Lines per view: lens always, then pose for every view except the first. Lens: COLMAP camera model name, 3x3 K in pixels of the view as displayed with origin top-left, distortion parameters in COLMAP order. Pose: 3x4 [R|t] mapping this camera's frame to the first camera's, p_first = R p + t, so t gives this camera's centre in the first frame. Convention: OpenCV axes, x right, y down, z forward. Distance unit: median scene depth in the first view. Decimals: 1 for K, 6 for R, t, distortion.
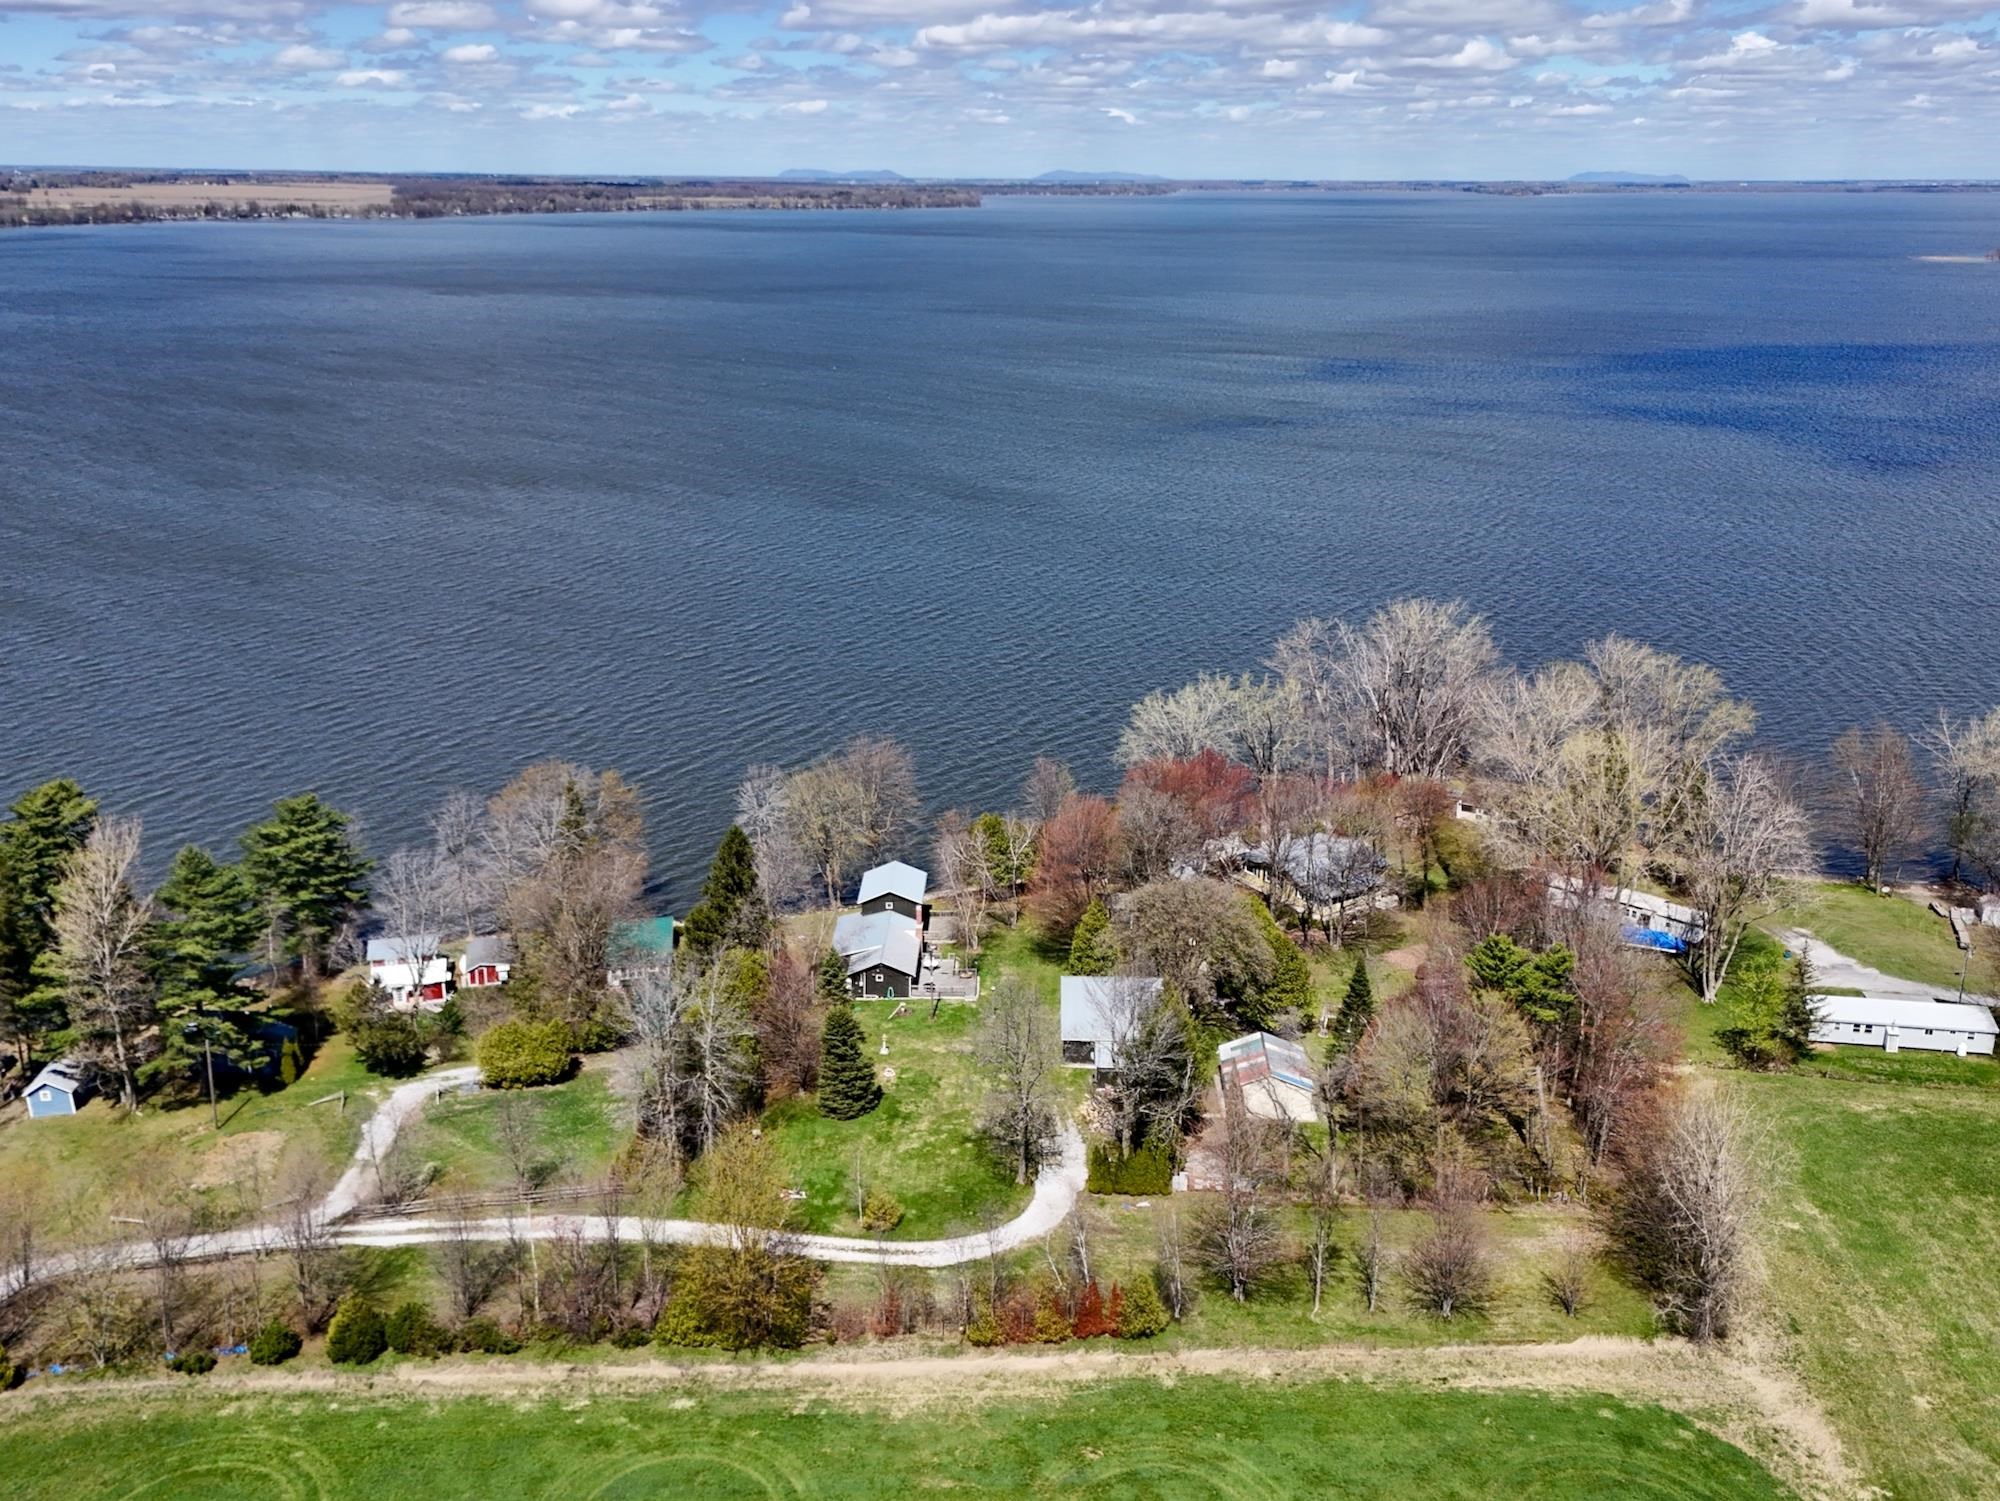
lens RADIAL K [[1458.6, 0, 1000.0], [0, 1458.6, 750.5], [0, 0, 1]] dist [0.067703, -0.067955]
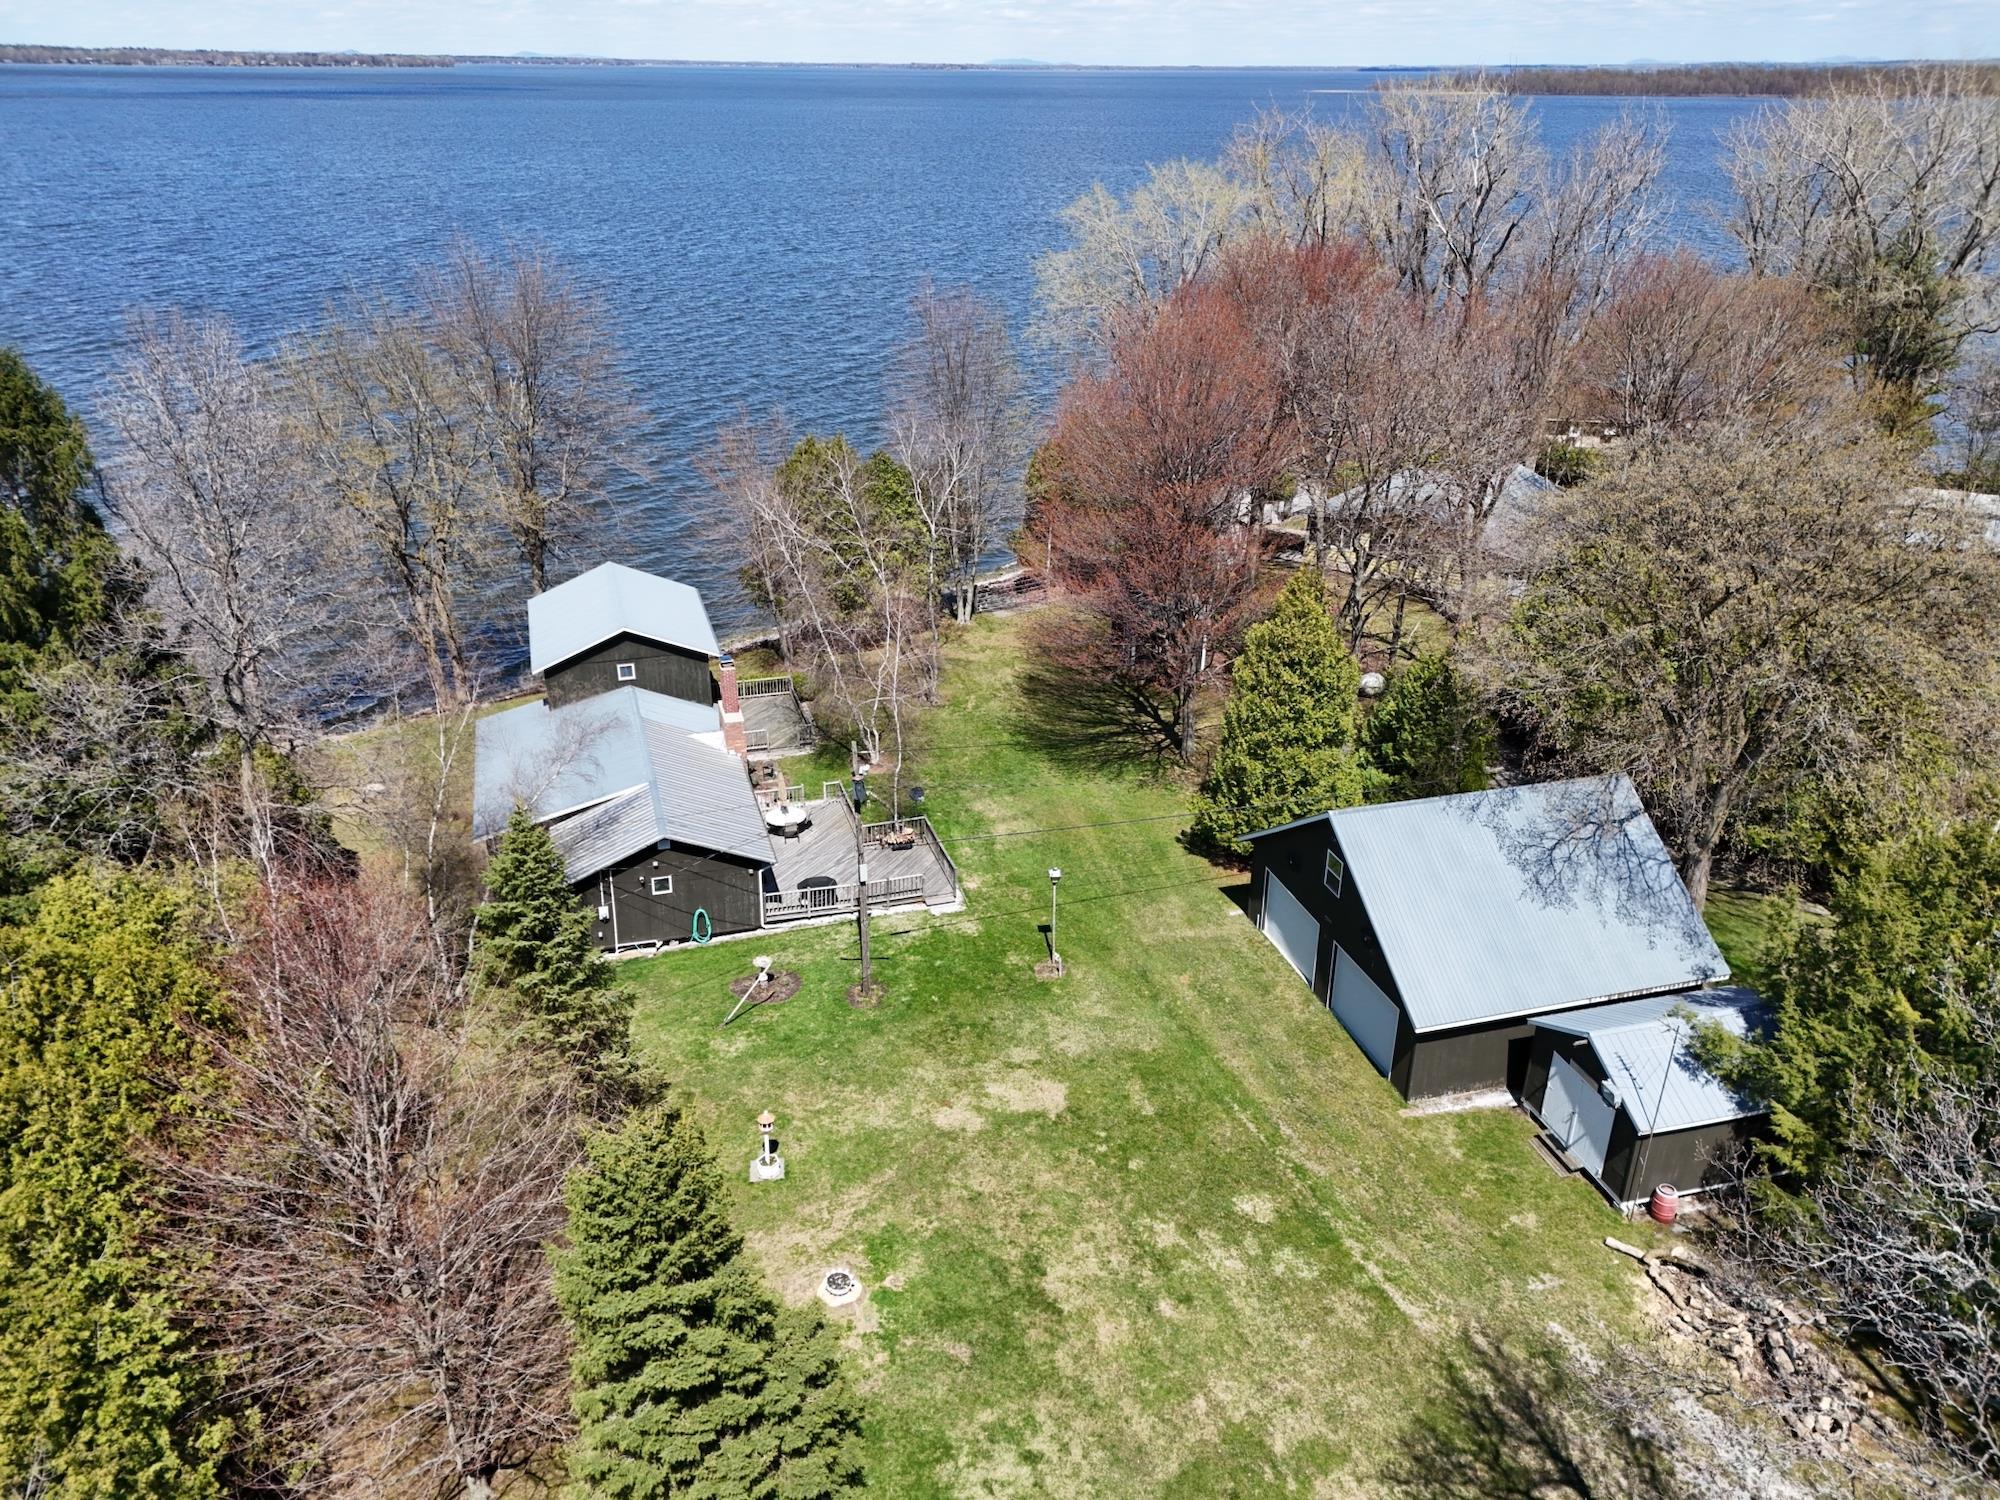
lens RADIAL K [[1458.6, 0, 1000.0], [0, 1458.6, 750.0], [0, 0, 1]] dist [0.067703, -0.067955]
pose [[0.956376, -0.120818, 0.265983, -0.101576], [0.083667, 0.985612, 0.146862, 0.094995], [-0.279900, -0.118202, 0.952725, 0.746998]]
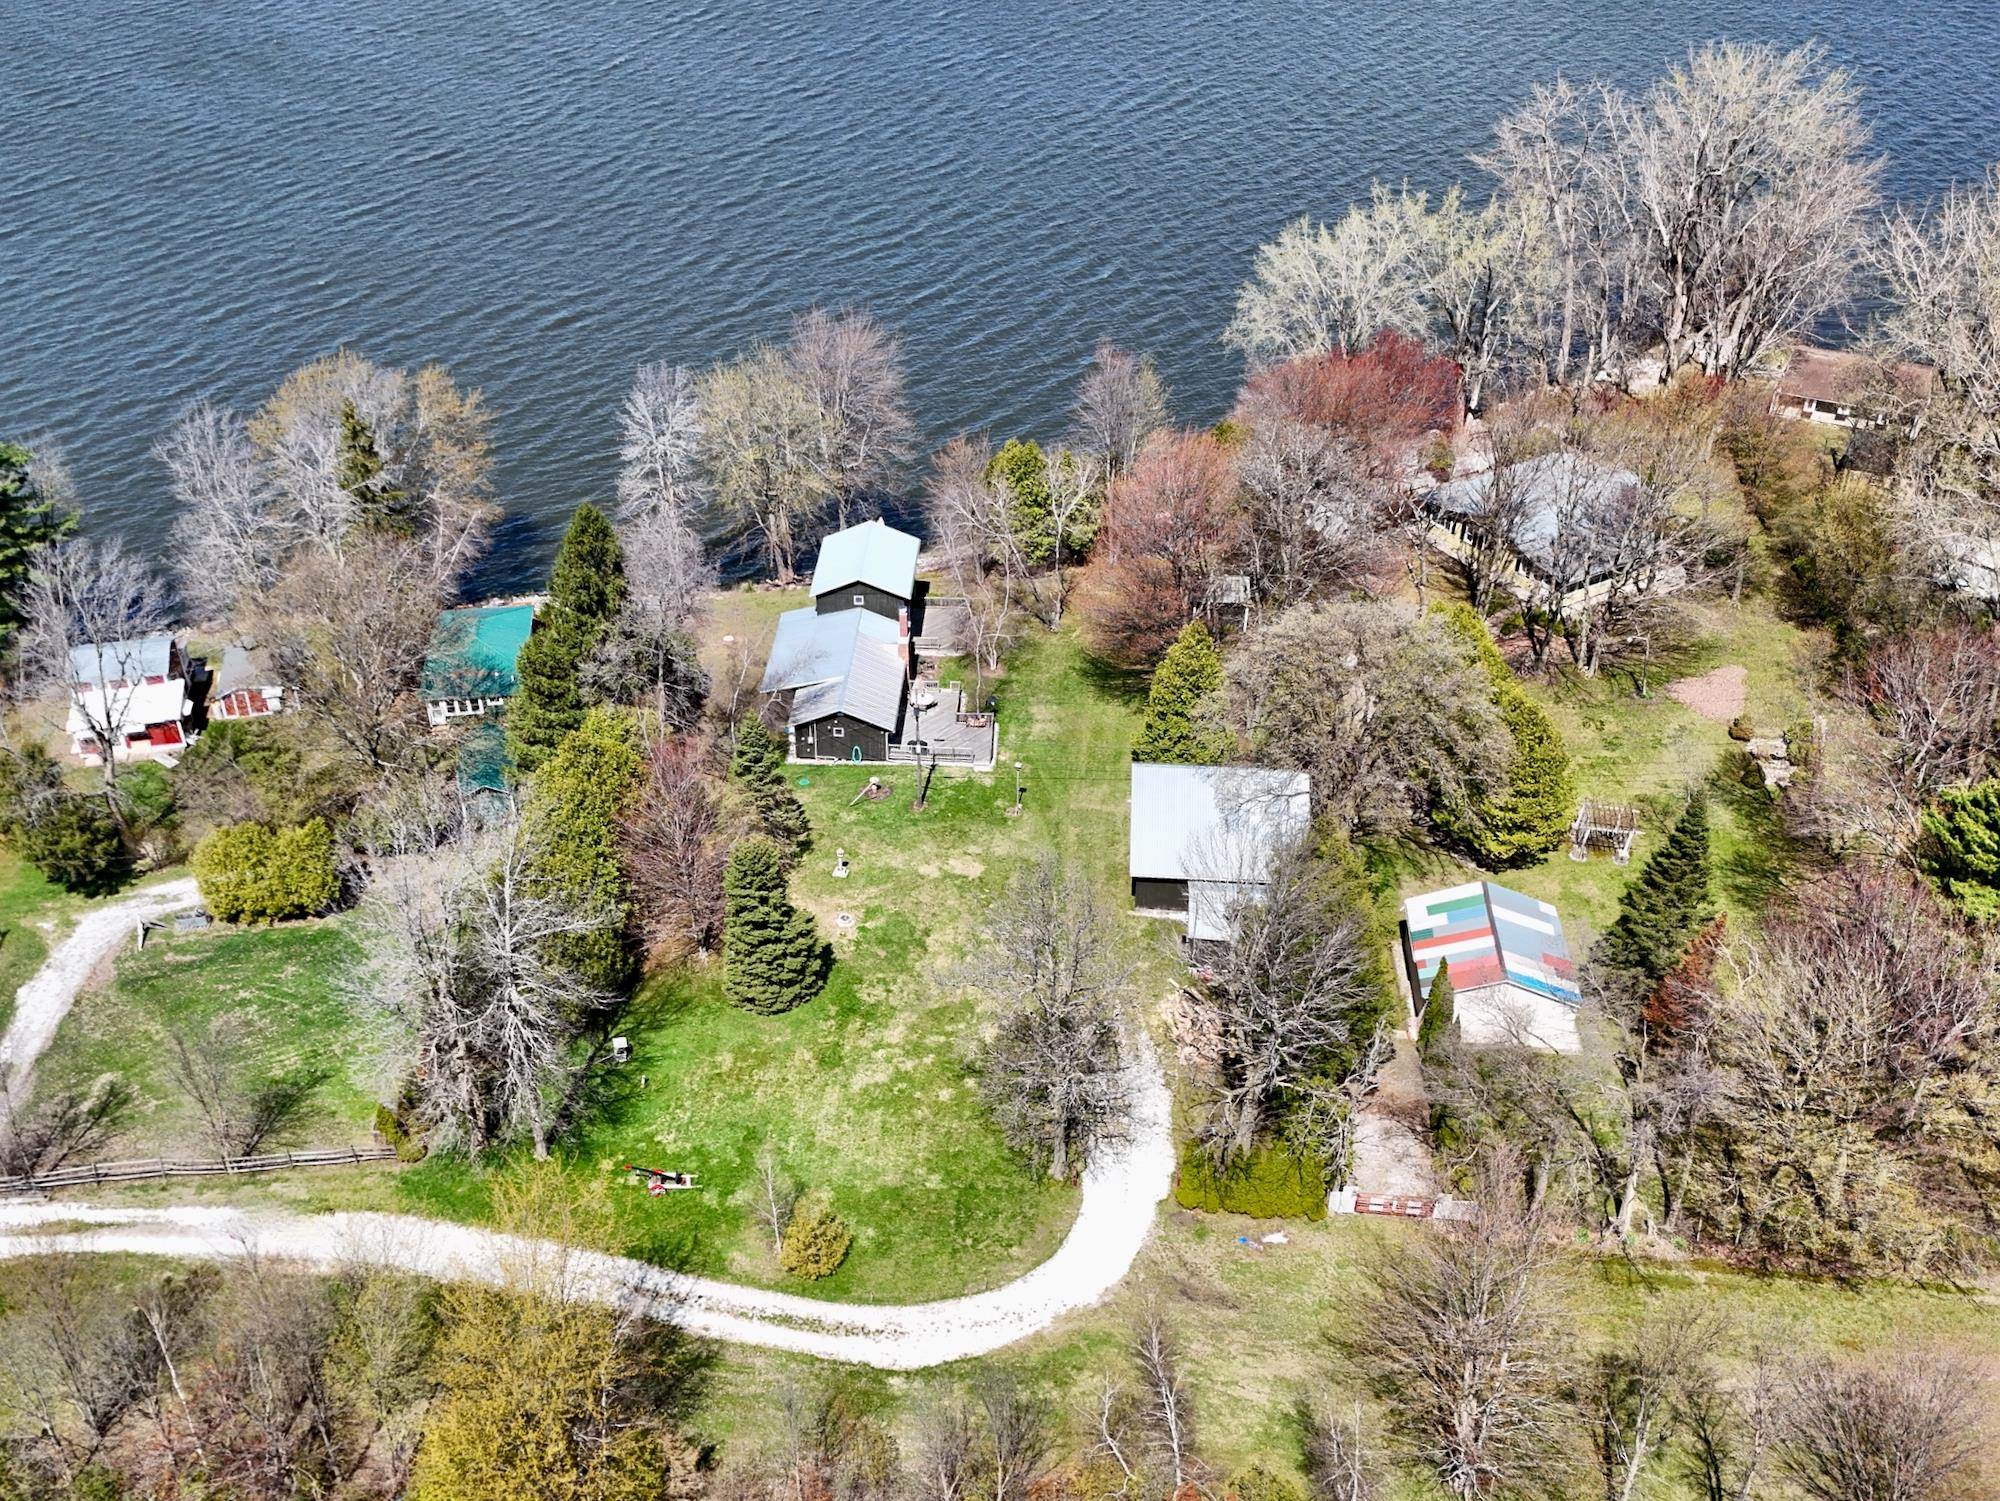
lens RADIAL K [[1683.7, 0, 861.0], [0, 1683.7, 701.3], [0, 0, 1]] dist [0.094529, -0.120836]
pose [[0.994368, 0.020791, -0.103919, 0.002377], [0.007937, 0.963203, 0.268658, -0.056576], [0.105681, -0.267970, 0.957613, 0.338686]]
